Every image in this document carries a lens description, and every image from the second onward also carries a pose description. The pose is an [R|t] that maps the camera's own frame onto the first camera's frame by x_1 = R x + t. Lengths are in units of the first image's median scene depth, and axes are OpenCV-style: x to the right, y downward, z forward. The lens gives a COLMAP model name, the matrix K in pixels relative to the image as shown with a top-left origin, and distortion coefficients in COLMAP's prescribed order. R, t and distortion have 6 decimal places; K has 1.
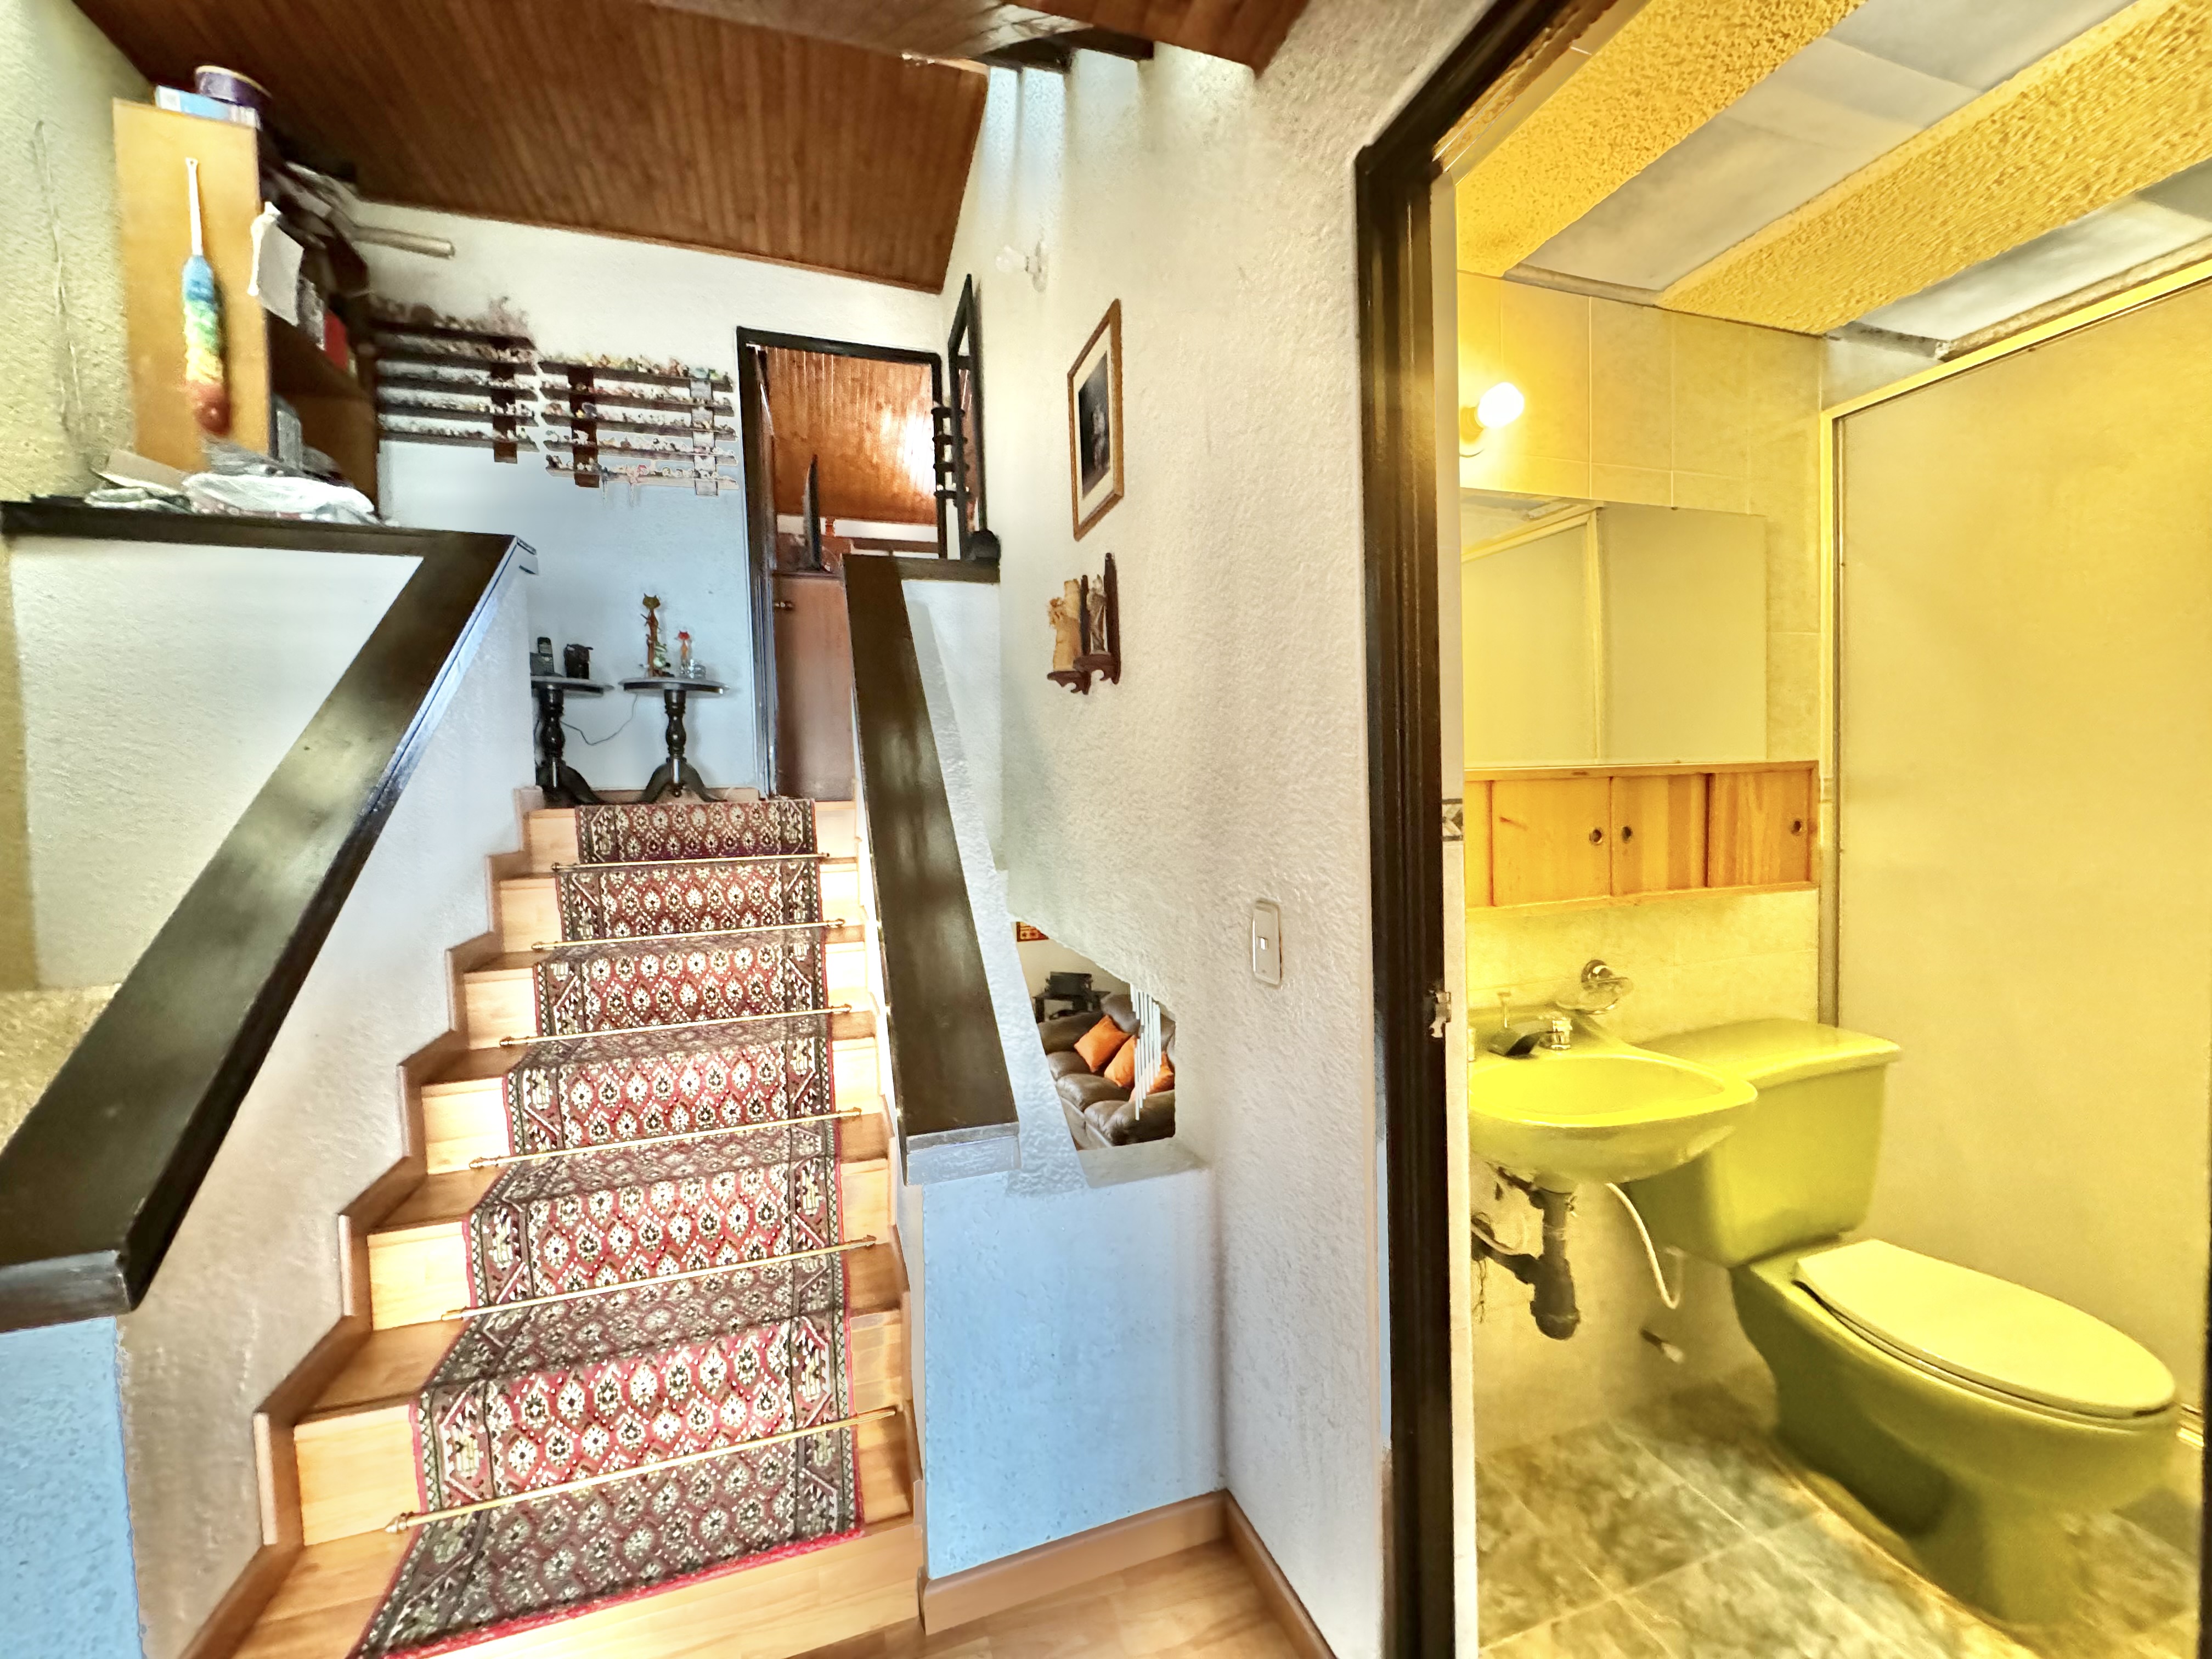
lens RADIAL K [[877.7, 0, 1106.0], [0, 877.7, 829.5], [0, 0, 1]] dist [-0.002143, -0.000365]
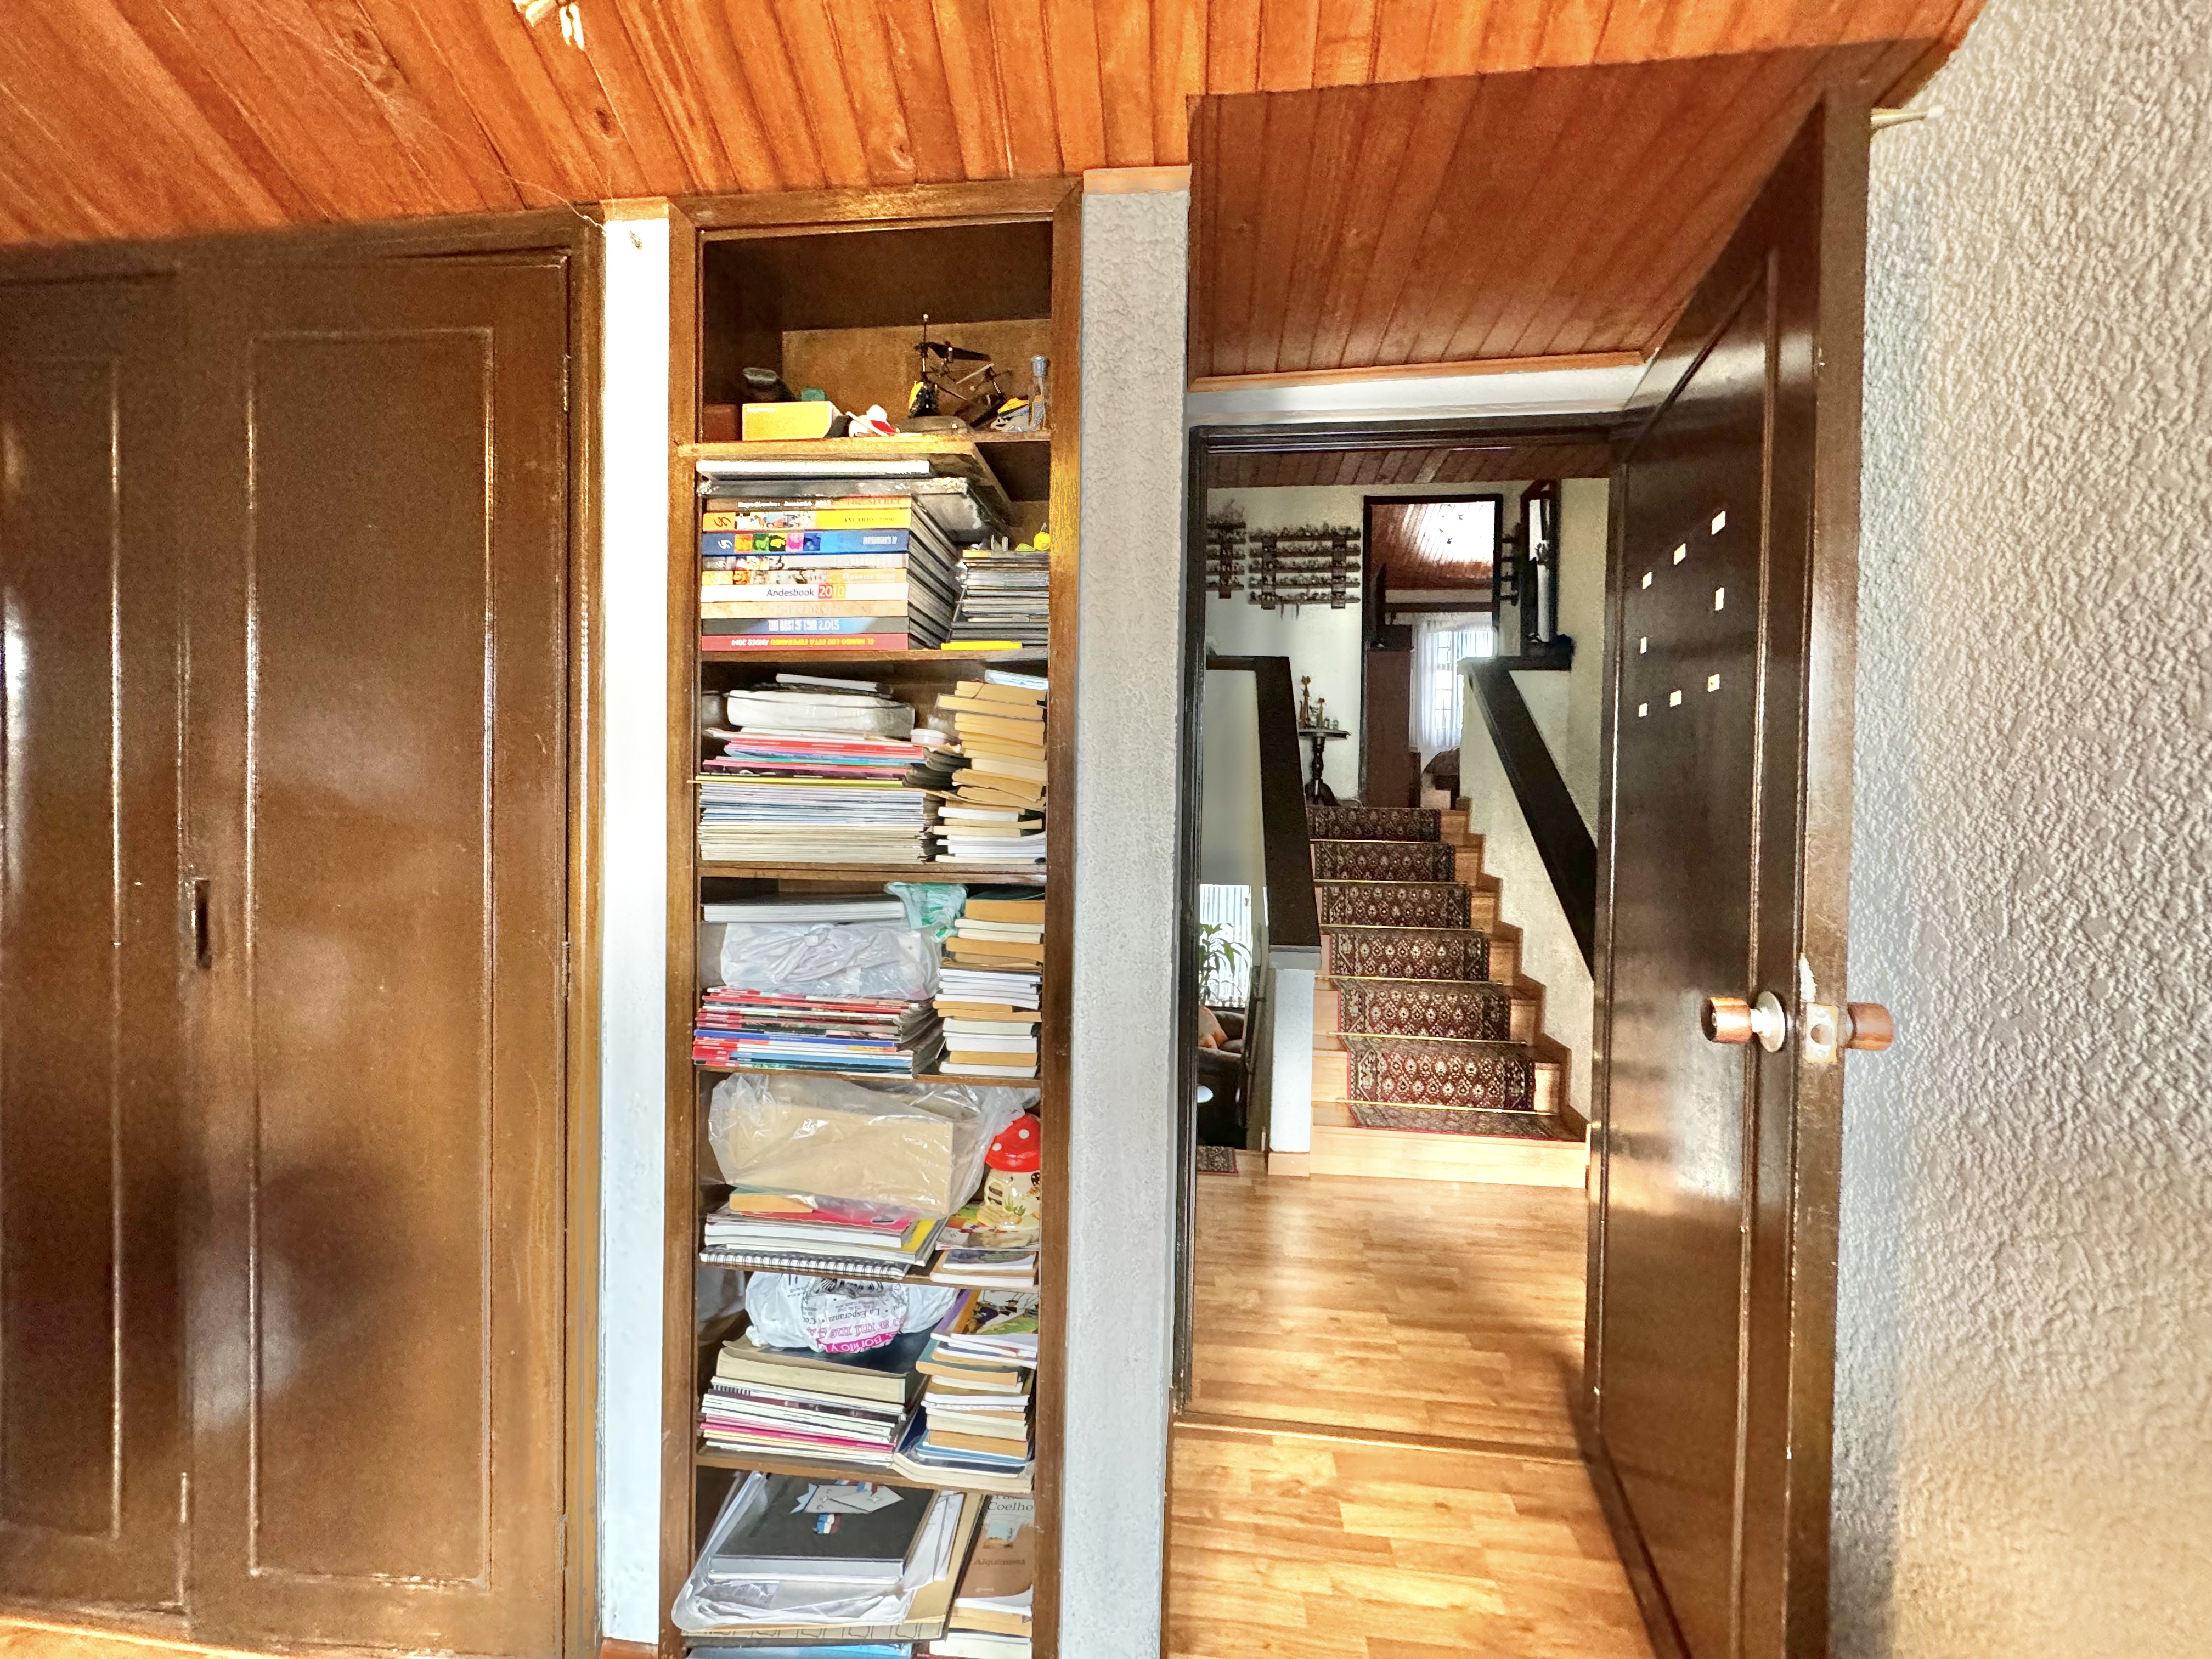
lens RADIAL K [[877.7, 0, 1106.0], [0, 877.7, 829.5], [0, 0, 1]] dist [-0.002143, -0.000365]
pose [[0.904178, 0.053406, -0.423805, -0.245998], [-0.062774, 0.997994, -0.008164, 0.068276], [0.422519, 0.033985, 0.905717, -0.878997]]
